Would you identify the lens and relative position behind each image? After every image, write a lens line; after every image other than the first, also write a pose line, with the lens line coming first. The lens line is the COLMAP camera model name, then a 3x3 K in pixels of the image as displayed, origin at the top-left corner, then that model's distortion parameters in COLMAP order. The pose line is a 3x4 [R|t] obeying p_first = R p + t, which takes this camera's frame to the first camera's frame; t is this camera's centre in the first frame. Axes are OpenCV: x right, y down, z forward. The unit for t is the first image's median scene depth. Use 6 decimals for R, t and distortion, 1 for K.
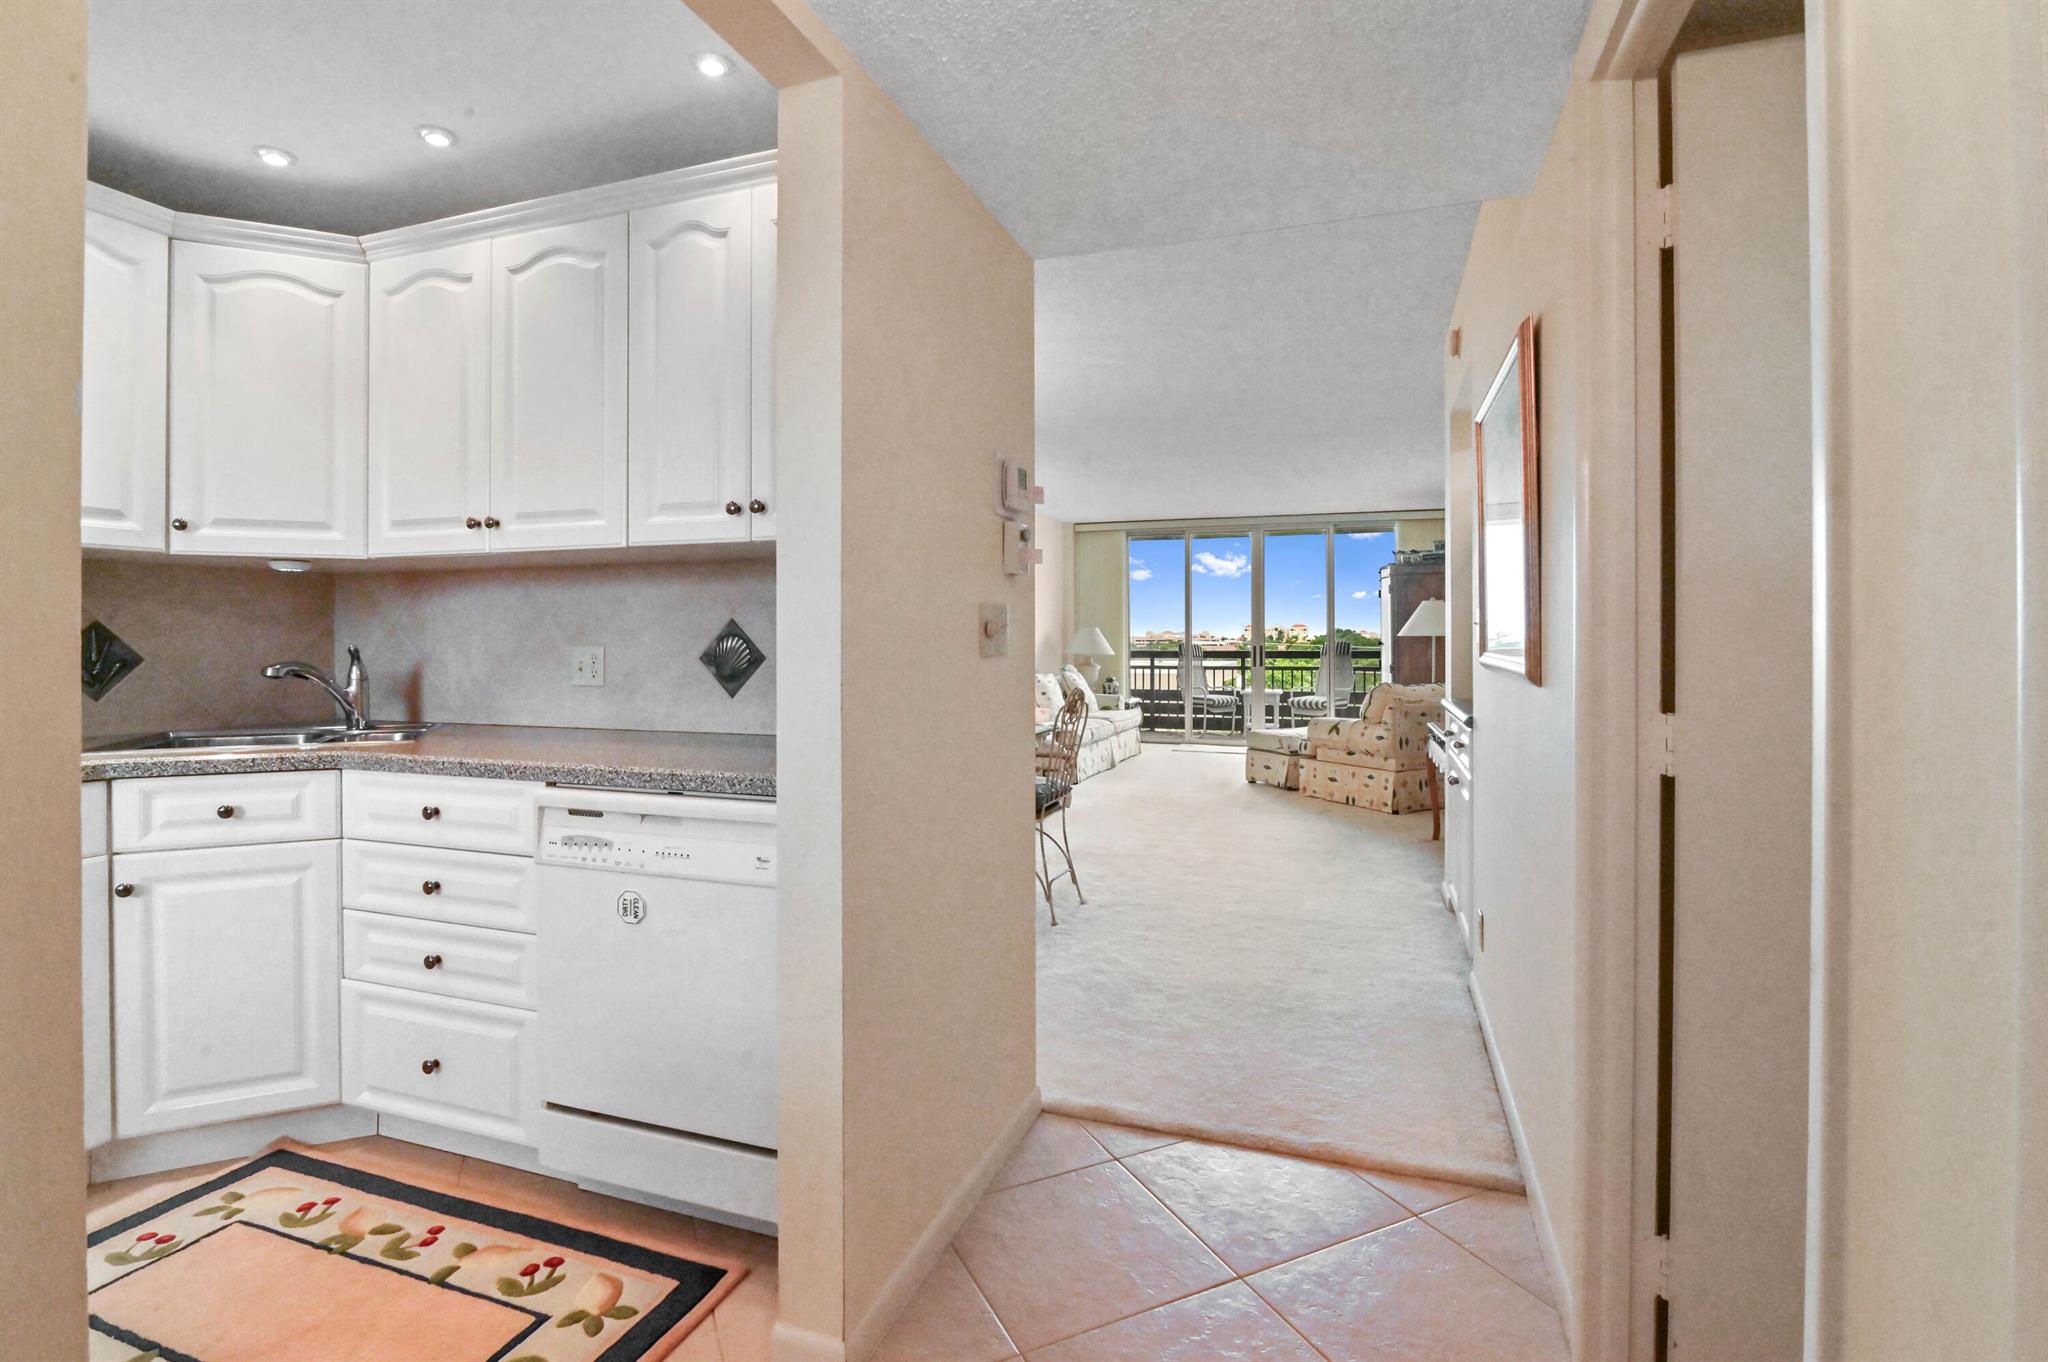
lens RADIAL K [[948.9, 0, 1019.8], [0, 948.9, 648.2], [0, 0, 1]] dist [-0.000310, -0.000473]
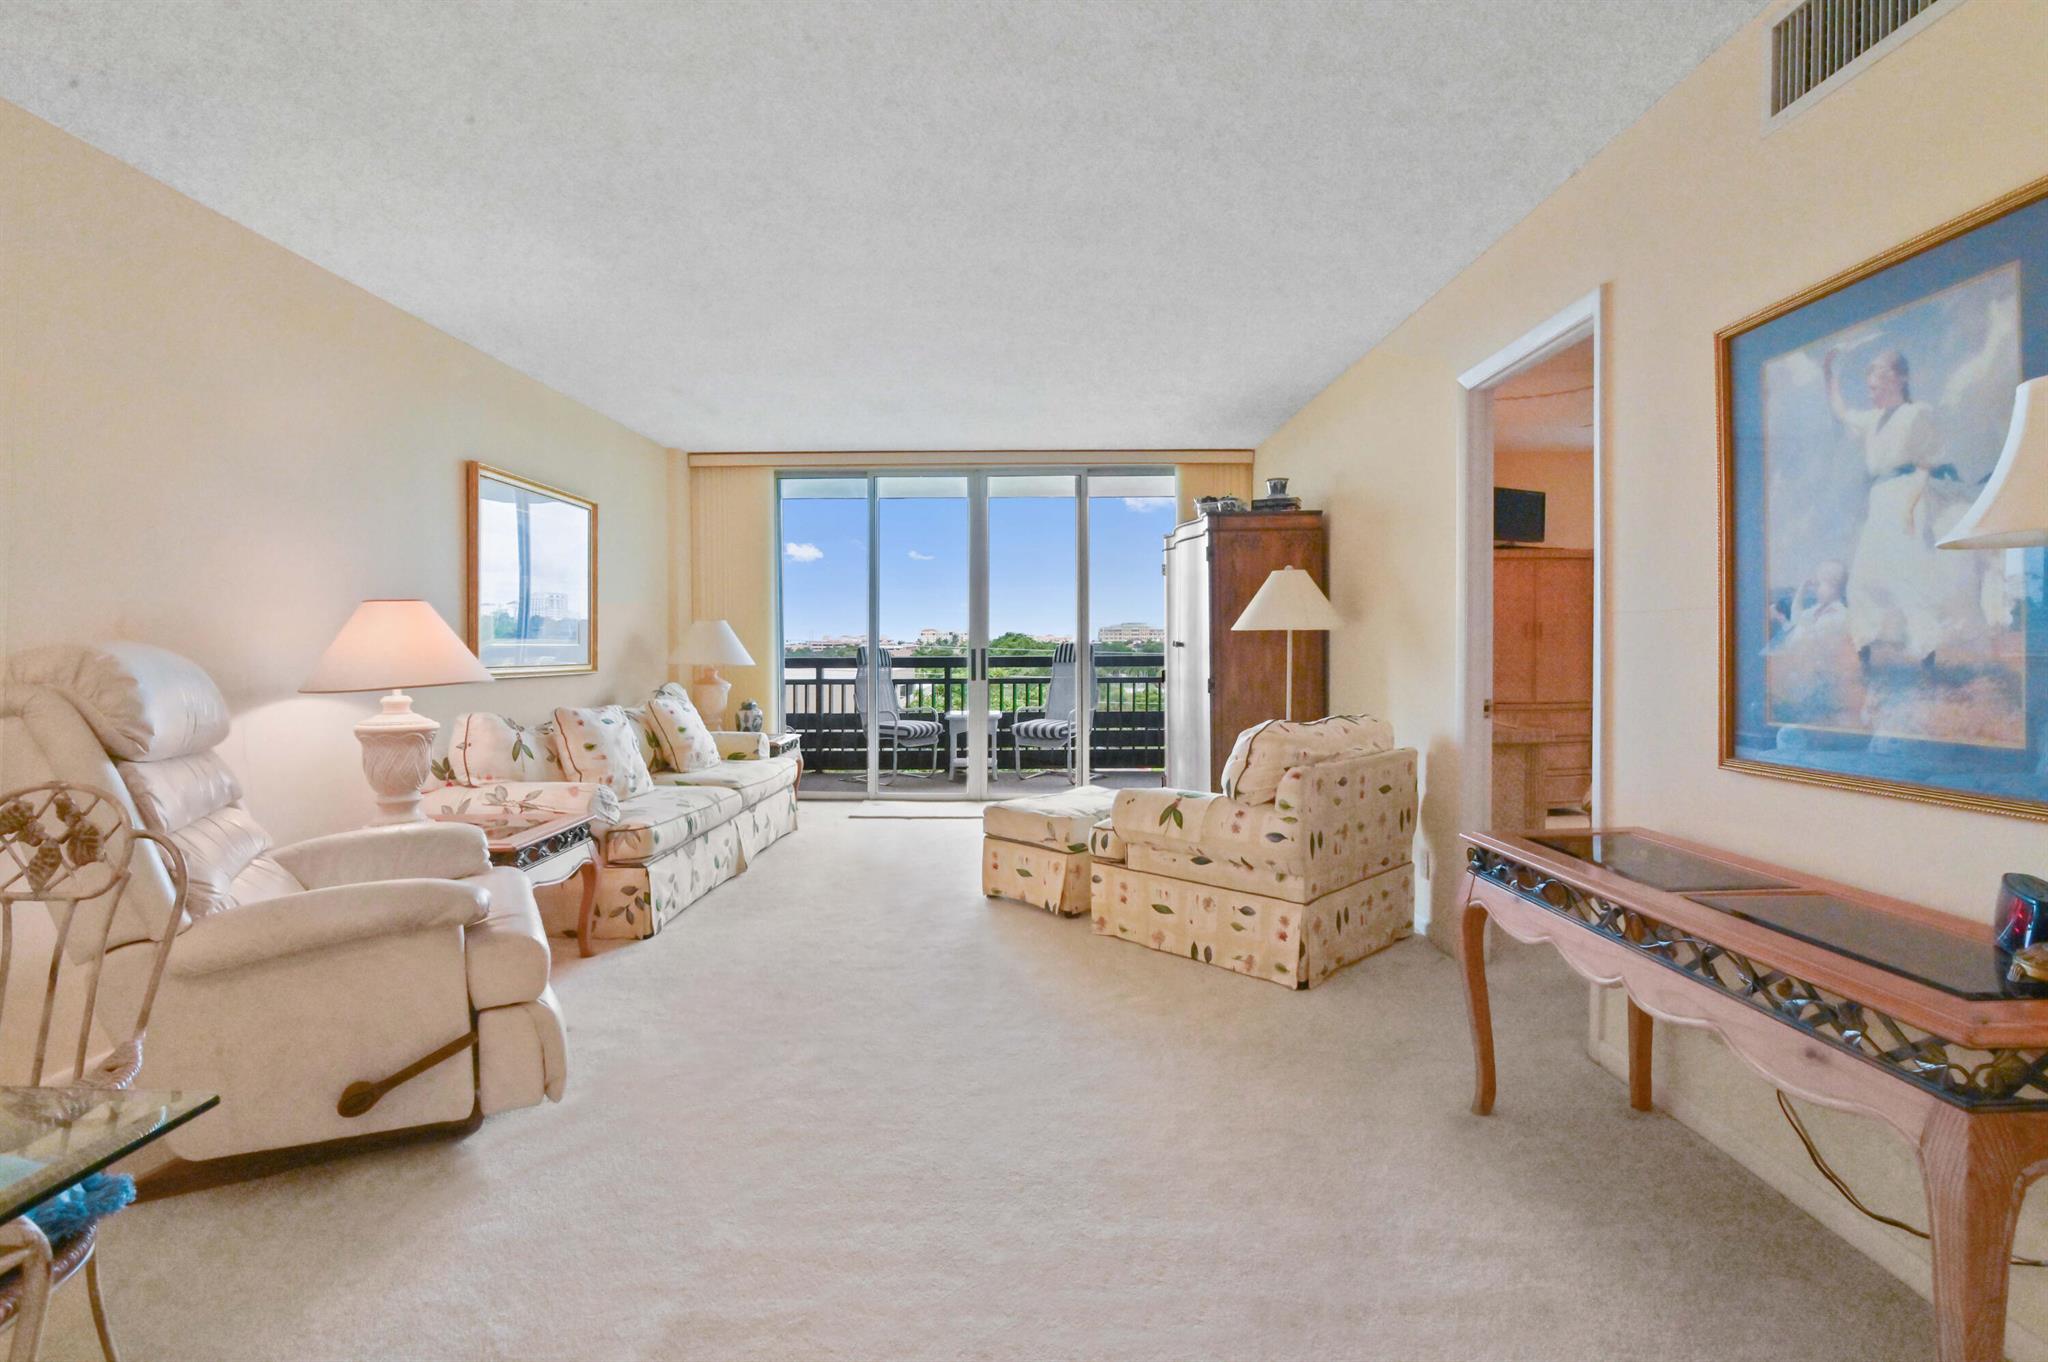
lens RADIAL K [[948.9, 0, 1019.8], [0, 948.9, 648.2], [0, 0, 1]] dist [-0.000310, -0.000473]
pose [[0.943411, -0.005700, 0.331576, 0.075935], [0.007330, 0.999966, -0.003666, -0.001086], [-0.331544, 0.005889, 0.943421, 0.467319]]
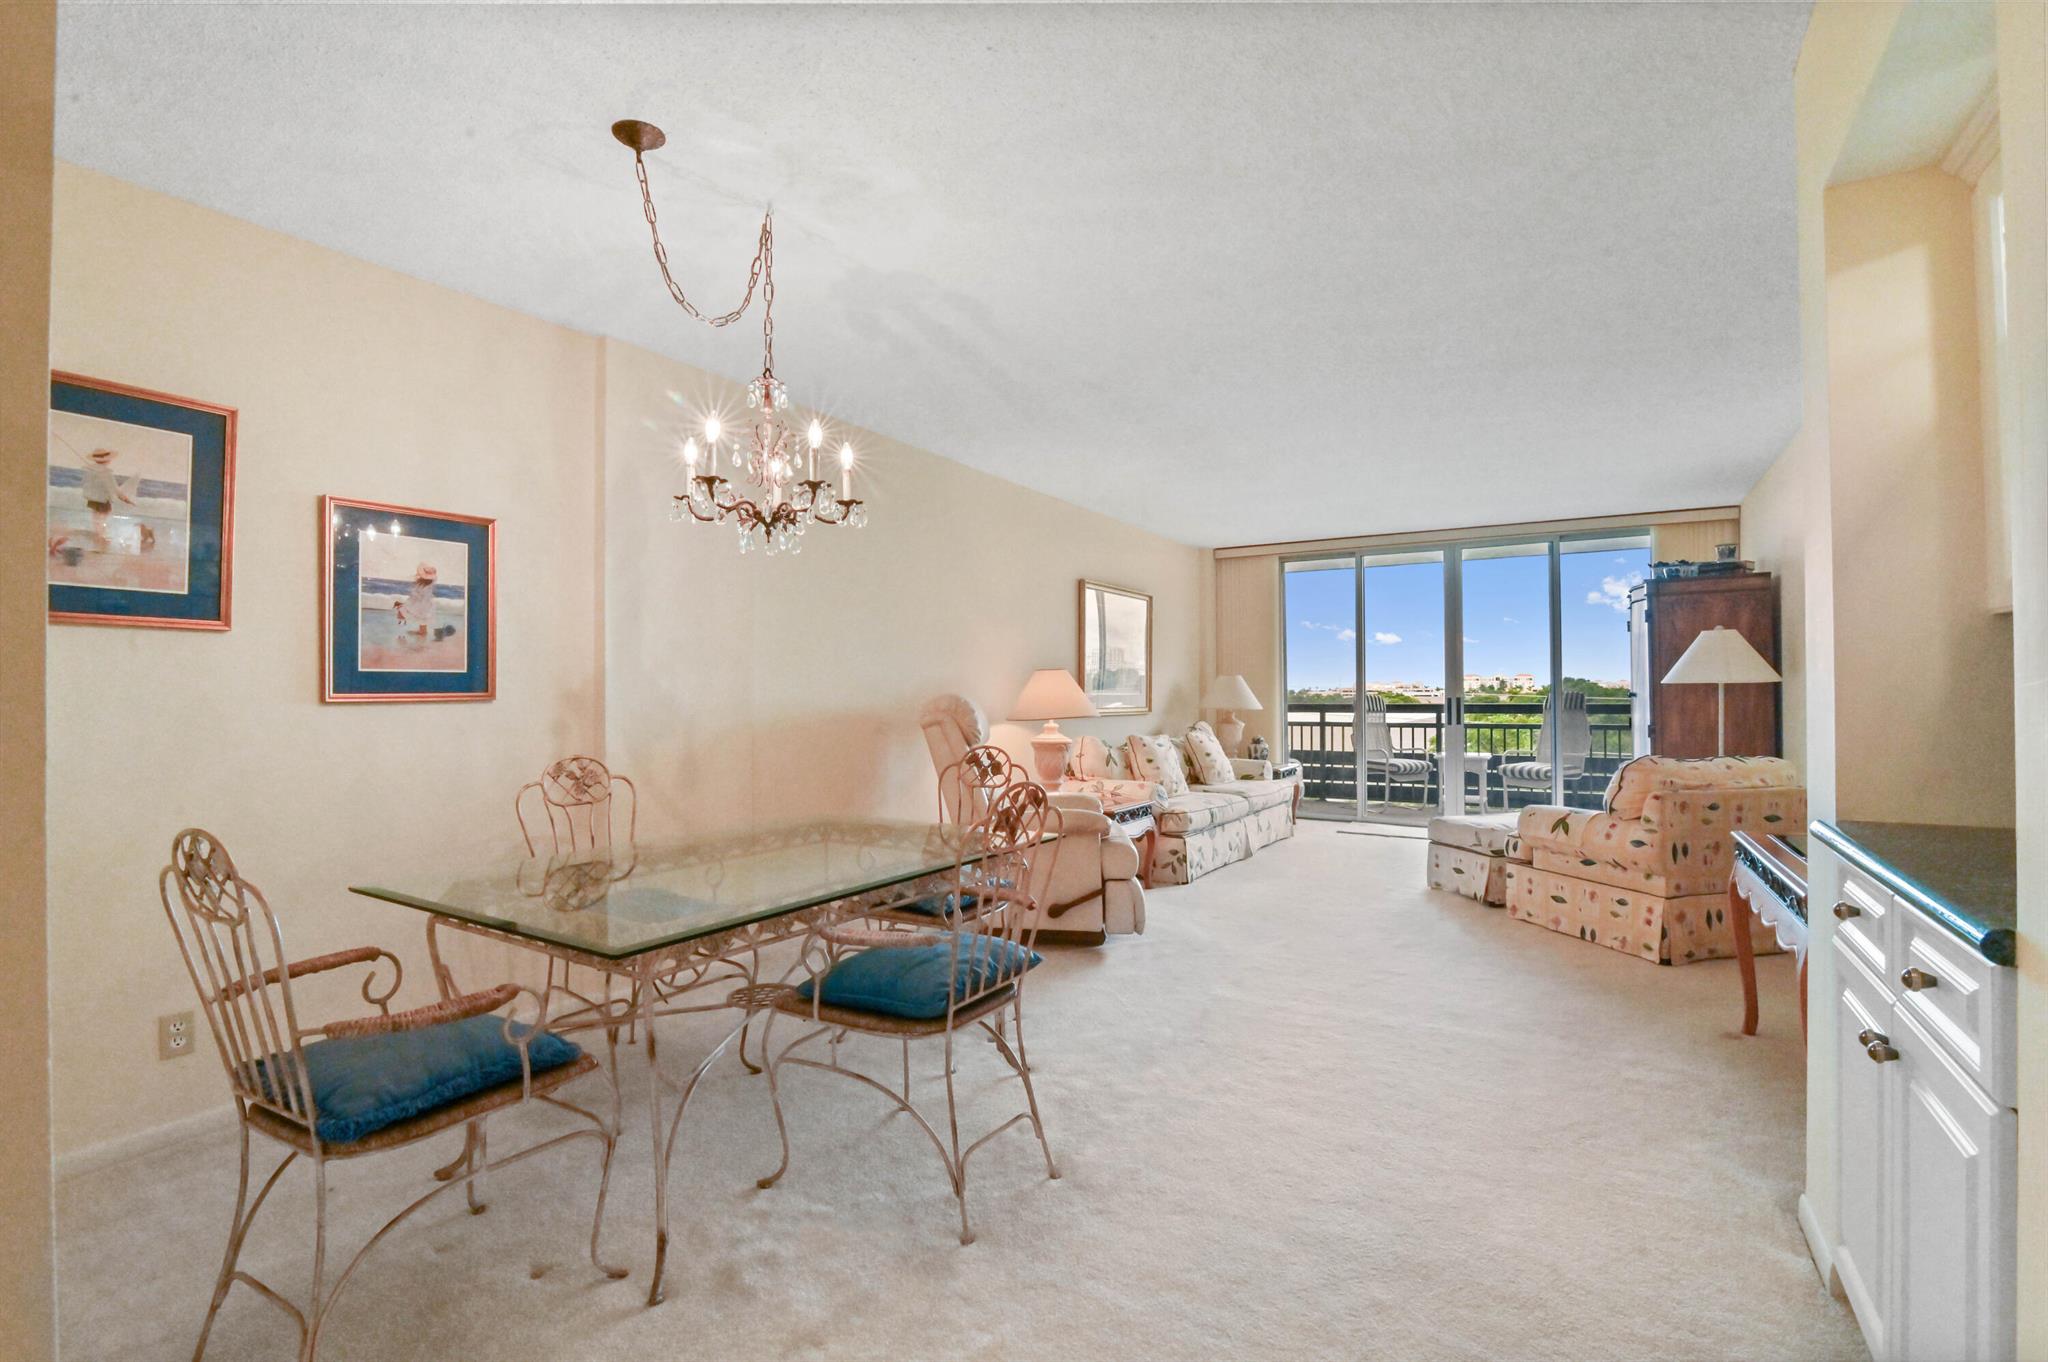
lens RADIAL K [[941.2, 0, 1035.0], [0, 941.2, 688.7], [0, 0, 1]] dist [-0.001066, -0.000381]
pose [[0.981469, -0.003437, -0.191589, 0.082935], [0.001289, 0.999935, -0.011340, -0.002082], [0.191615, 0.010883, 0.981410, 0.241363]]
